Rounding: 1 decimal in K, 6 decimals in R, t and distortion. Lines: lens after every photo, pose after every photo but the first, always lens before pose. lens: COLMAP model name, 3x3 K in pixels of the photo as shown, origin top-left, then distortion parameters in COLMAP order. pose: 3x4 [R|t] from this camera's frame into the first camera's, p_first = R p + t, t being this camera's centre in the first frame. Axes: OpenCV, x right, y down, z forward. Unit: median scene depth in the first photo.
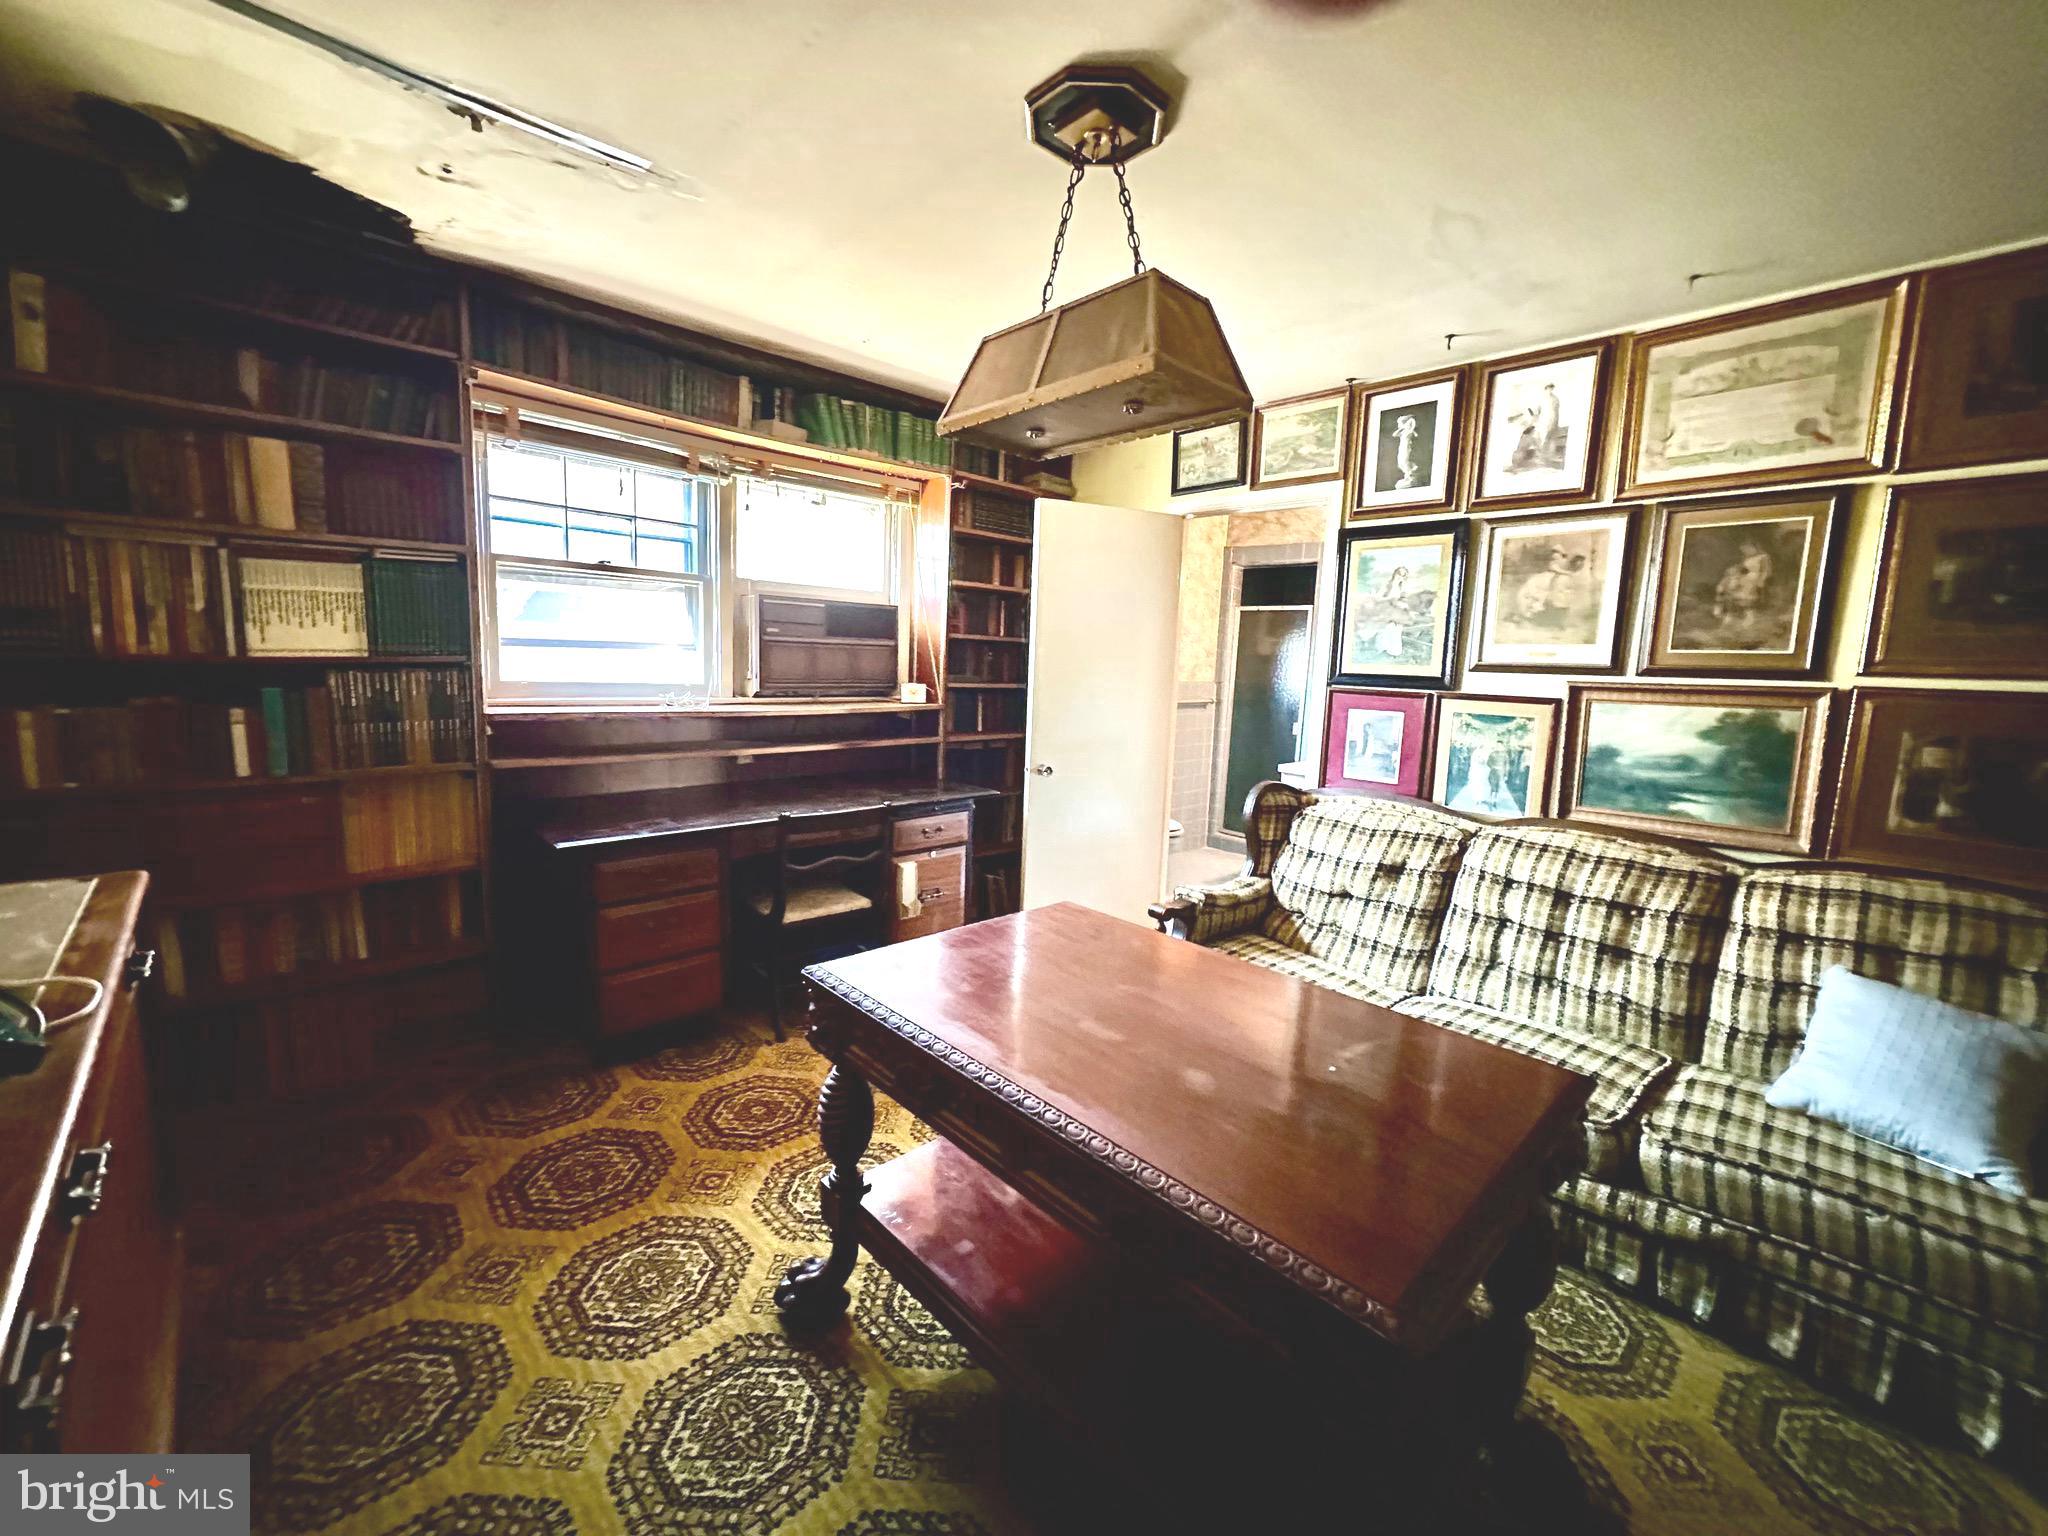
lens RADIAL K [[812.0, 0, 1023.3], [0, 812.0, 768.0], [0, 0, 1]] dist [-0.001620, 0.000222]
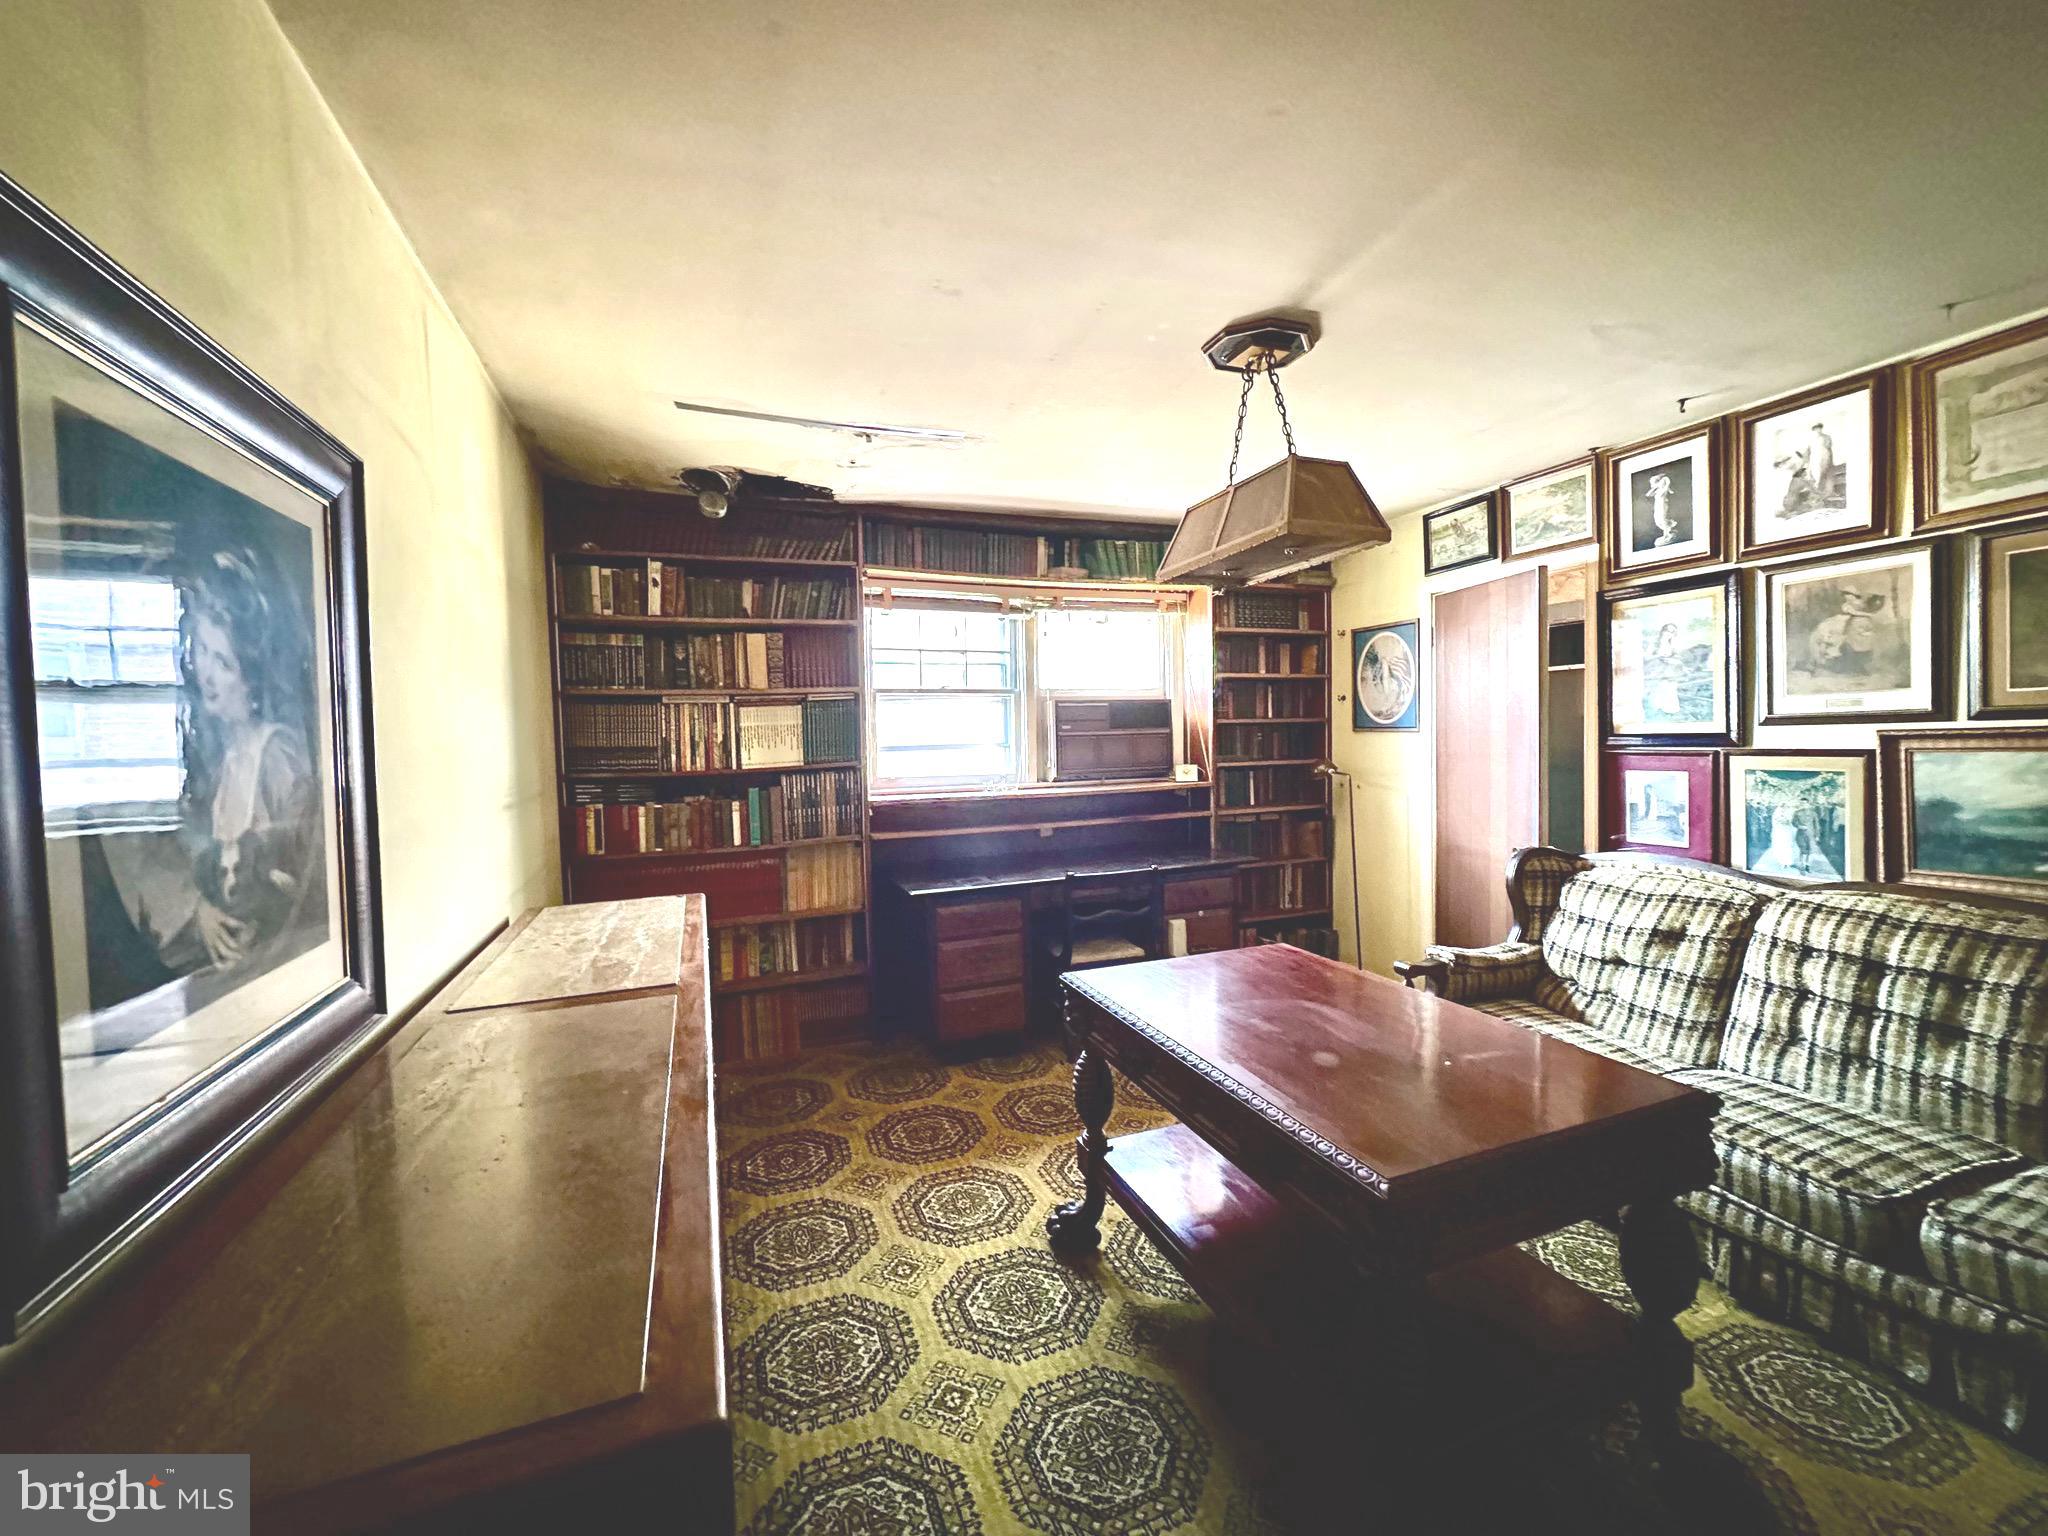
lens RADIAL K [[812.0, 0, 1023.3], [0, 812.0, 768.0], [0, 0, 1]] dist [-0.001620, 0.000222]
pose [[0.922417, -0.045259, -0.383533, 0.141937], [0.006953, 0.994895, -0.100680, 0.021570], [0.386132, 0.090203, 0.918023, -0.217017]]
